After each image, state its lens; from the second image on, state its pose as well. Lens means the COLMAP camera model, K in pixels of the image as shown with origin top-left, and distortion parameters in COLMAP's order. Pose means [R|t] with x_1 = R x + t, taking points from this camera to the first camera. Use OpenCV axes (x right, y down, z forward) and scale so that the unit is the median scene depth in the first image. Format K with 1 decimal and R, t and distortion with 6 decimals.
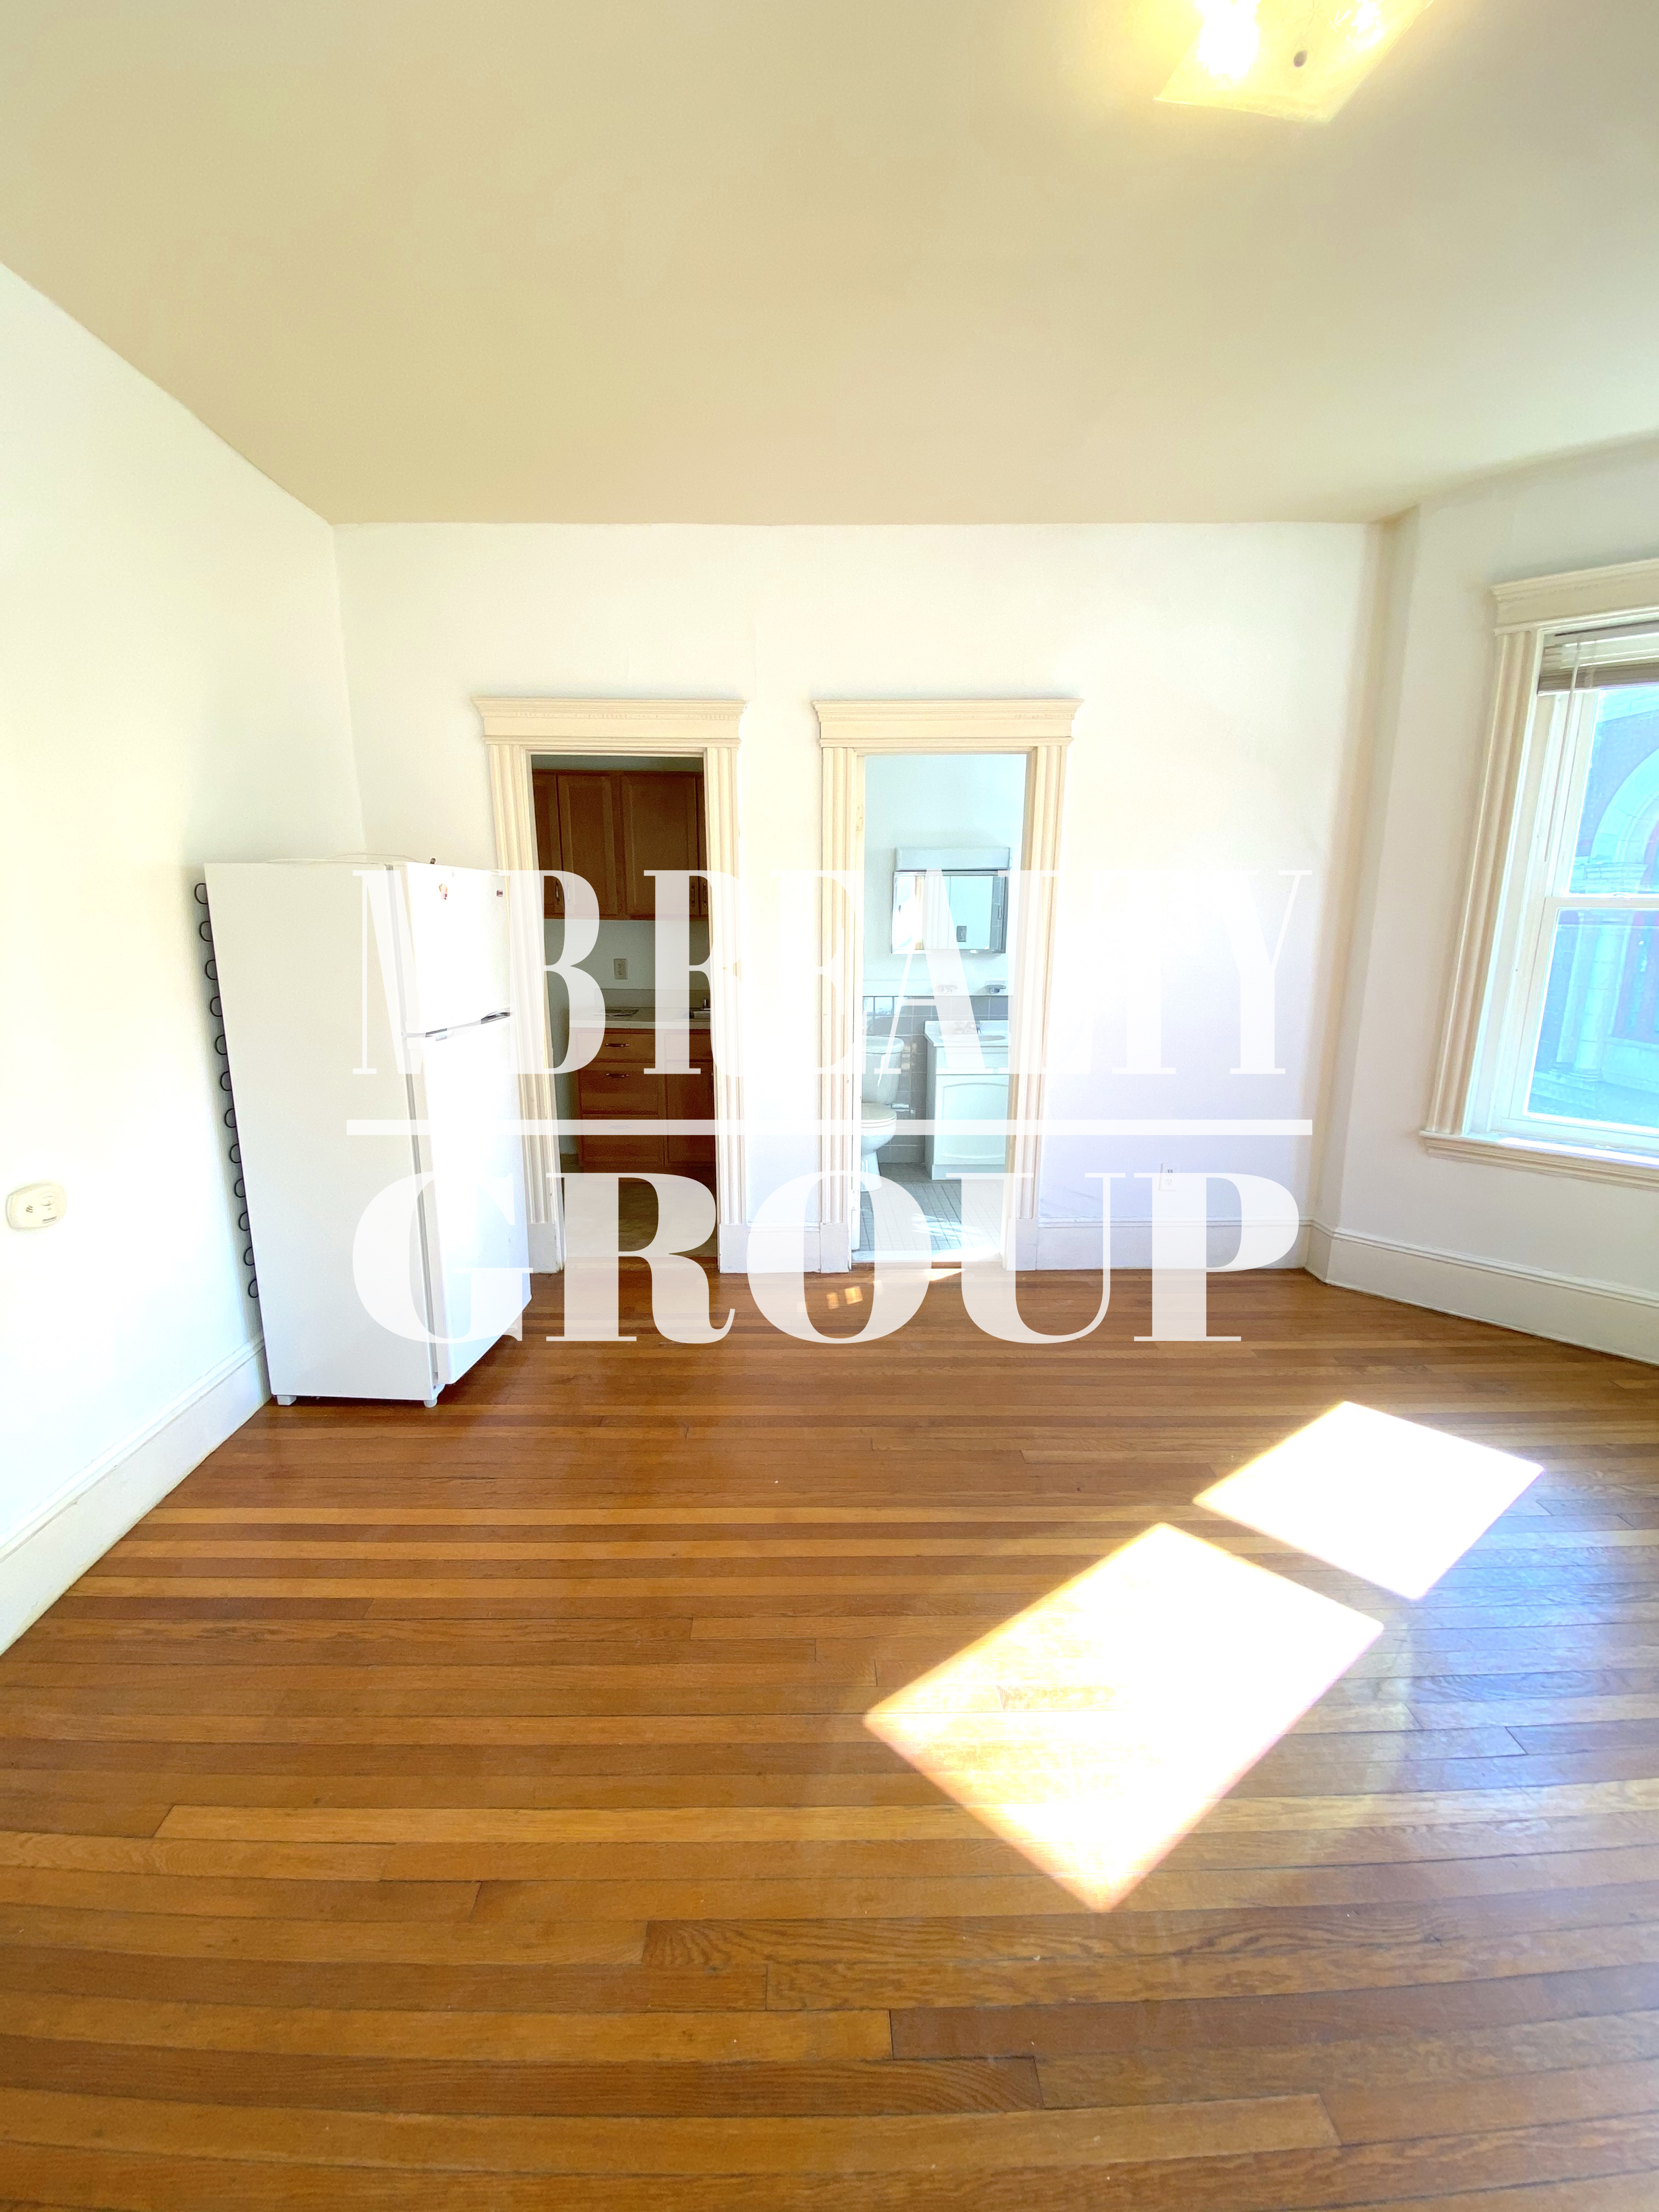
lens RADIAL K [[895.7, 0, 865.9], [0, 895.7, 1091.3], [0, 0, 1]] dist [0.015823, -0.016927]
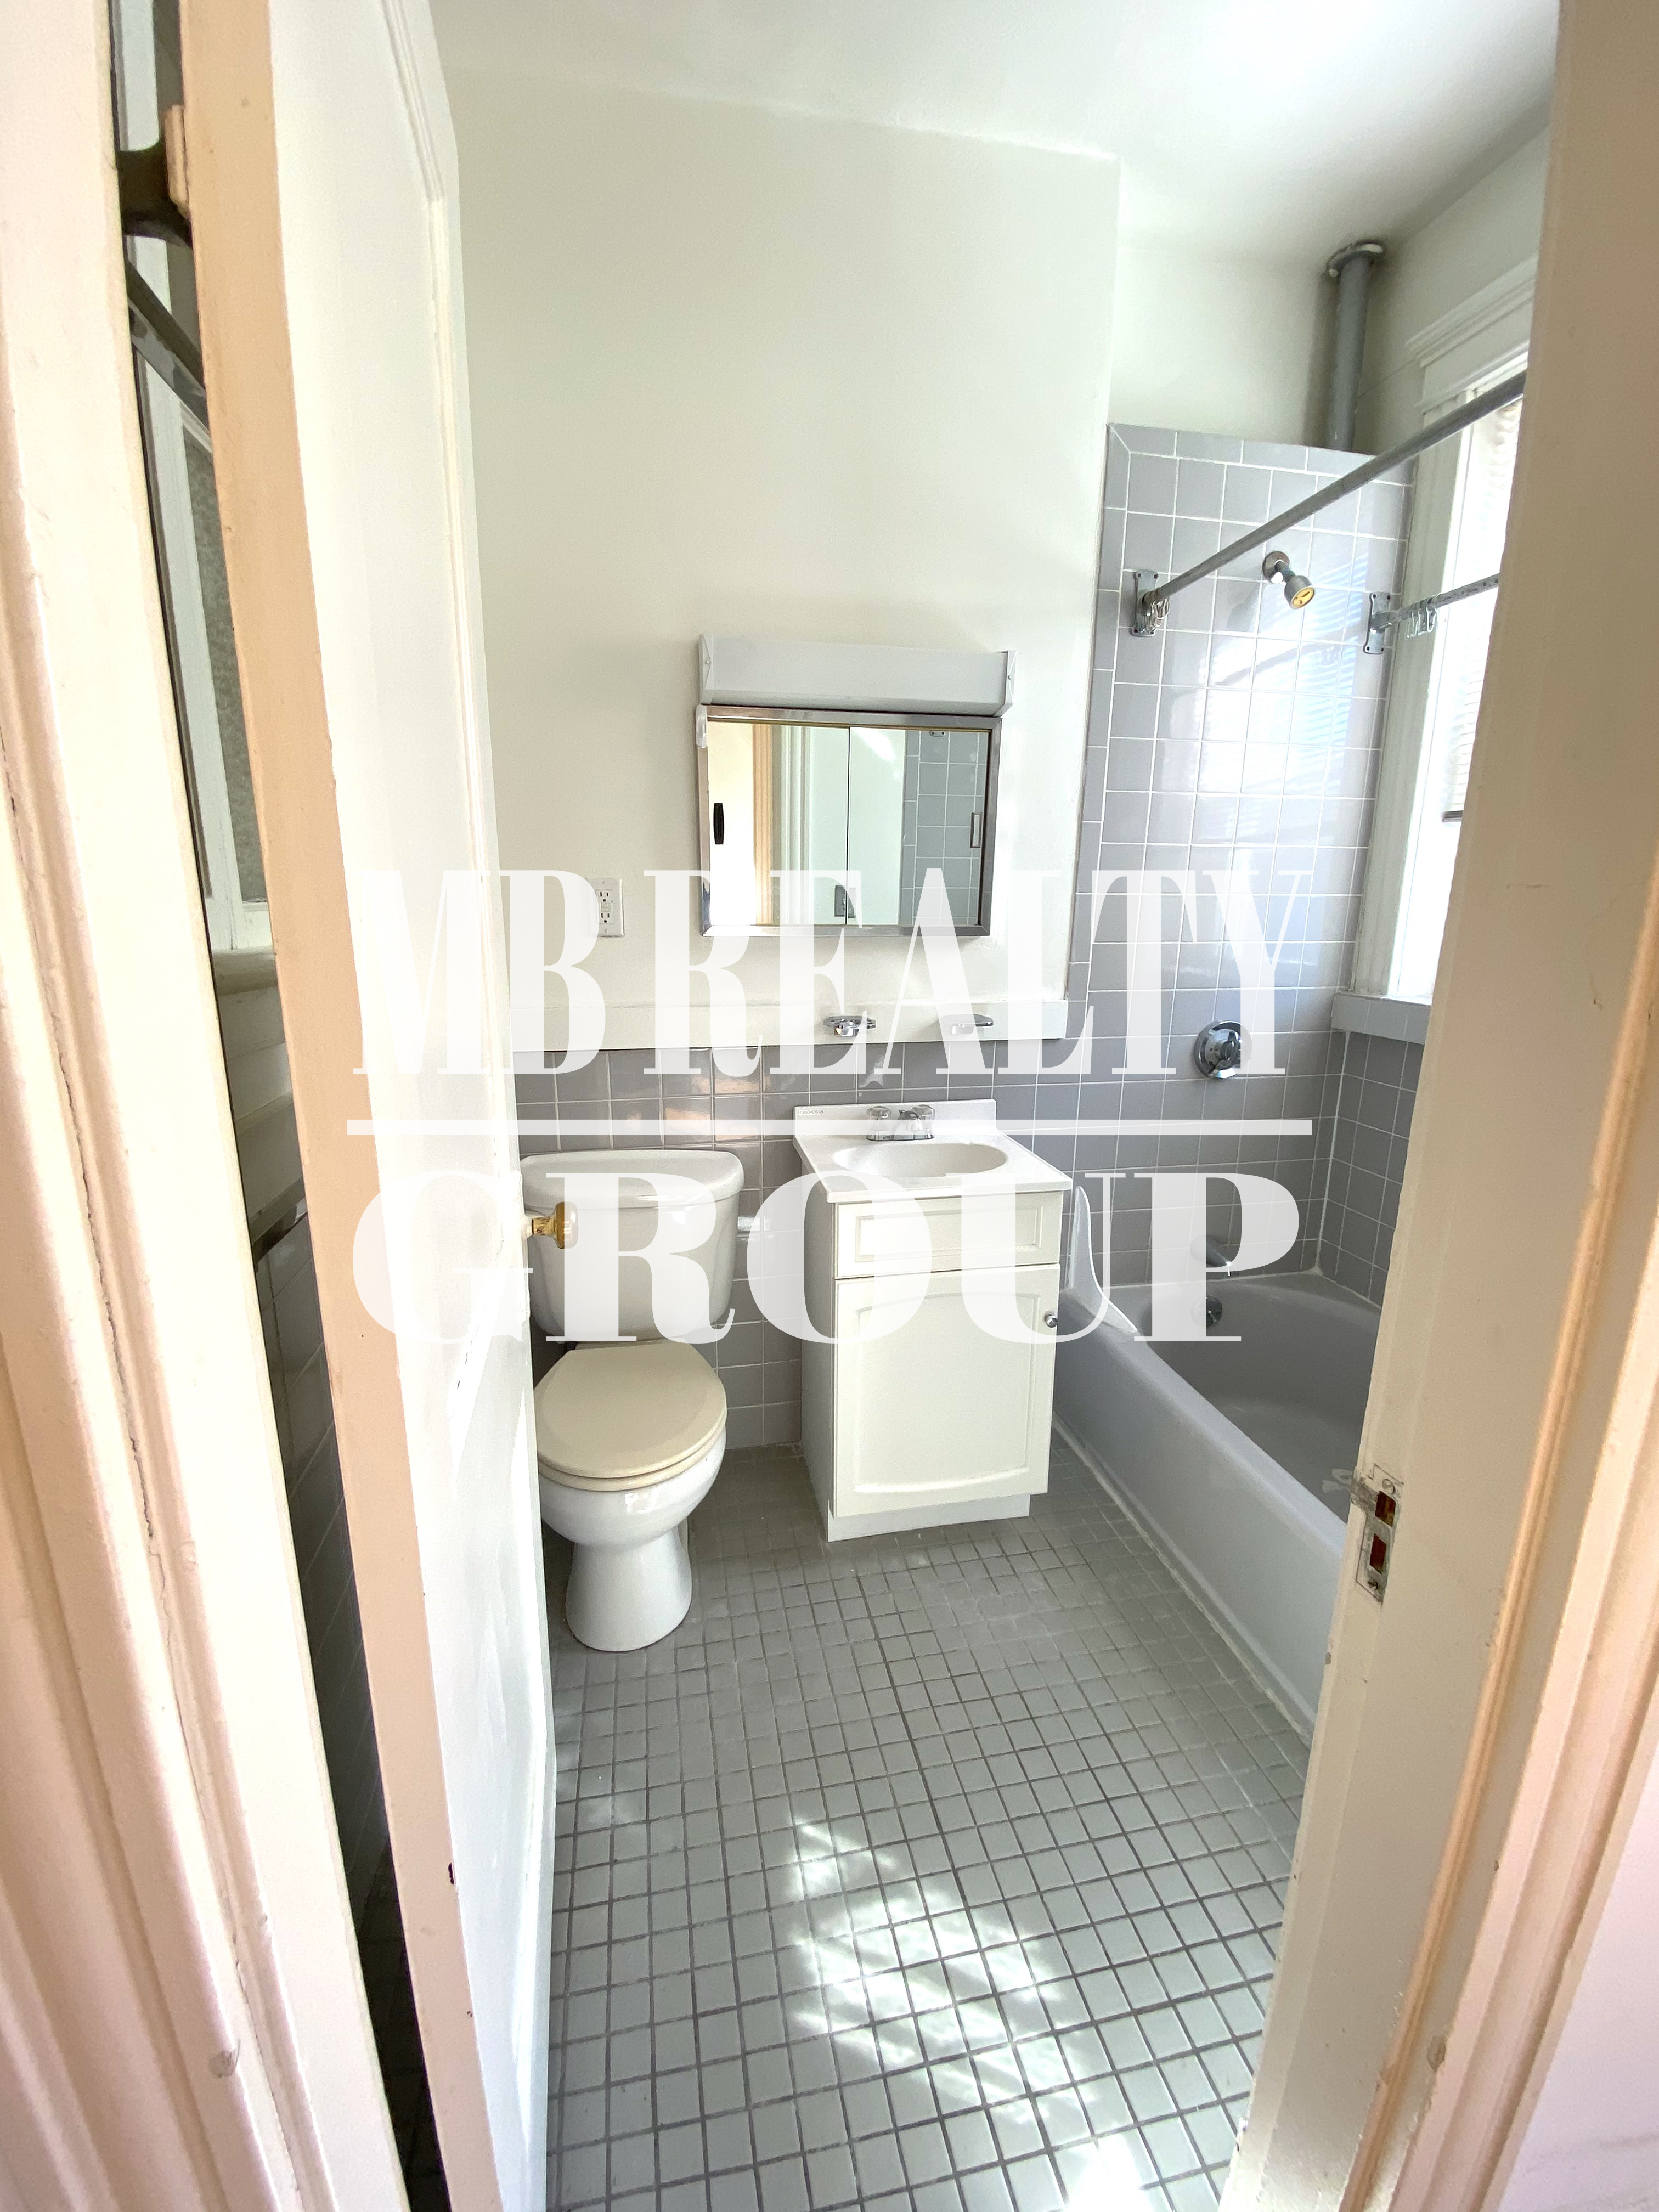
lens RADIAL K [[894.8, 0, 808.3], [0, 894.8, 1103.7], [0, 0, 1]] dist [0.024864, -0.024731]
pose [[0.986786, -0.035391, 0.158118, 0.022210], [0.033612, 0.999338, 0.013910, -0.148489], [-0.158506, -0.008412, 0.987322, 1.035673]]
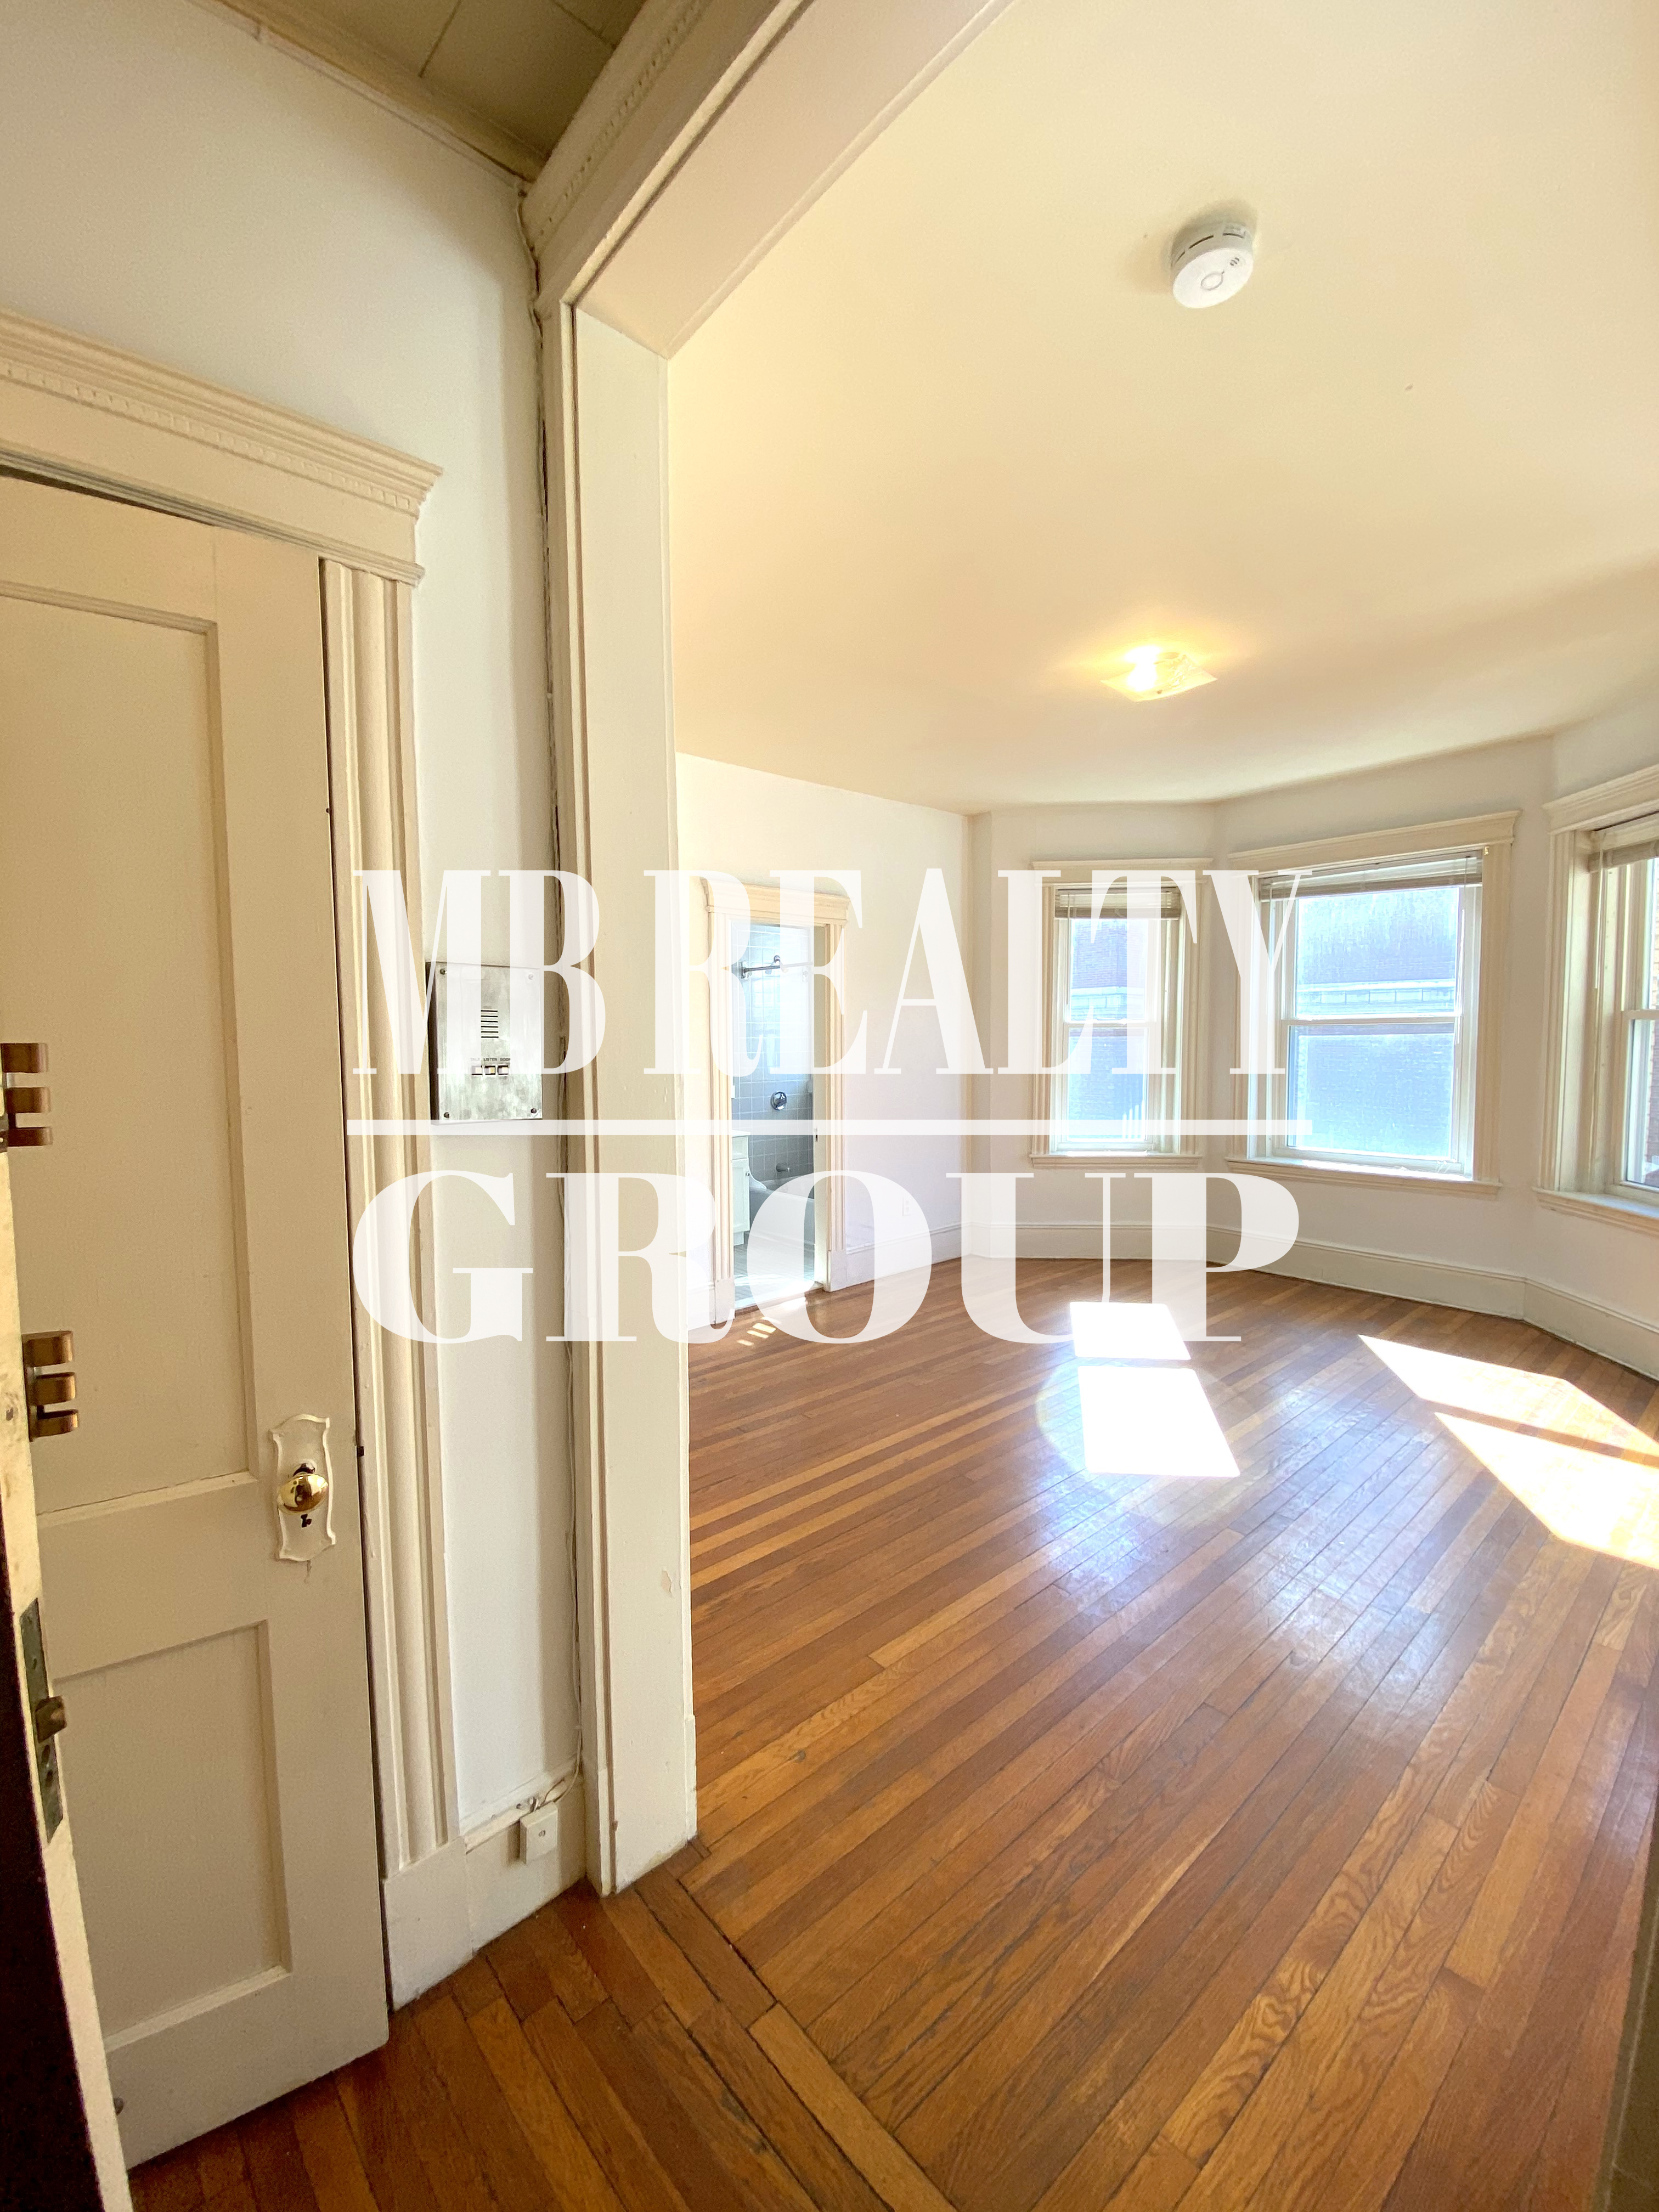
lens RADIAL K [[894.8, 0, 808.3], [0, 894.8, 1103.7], [0, 0, 1]] dist [0.024864, -0.024731]
pose [[0.768573, -0.055606, 0.637341, -0.909510], [0.140012, 0.986685, -0.082756, 0.032025], [-0.624254, 0.152839, 0.766125, -0.078125]]
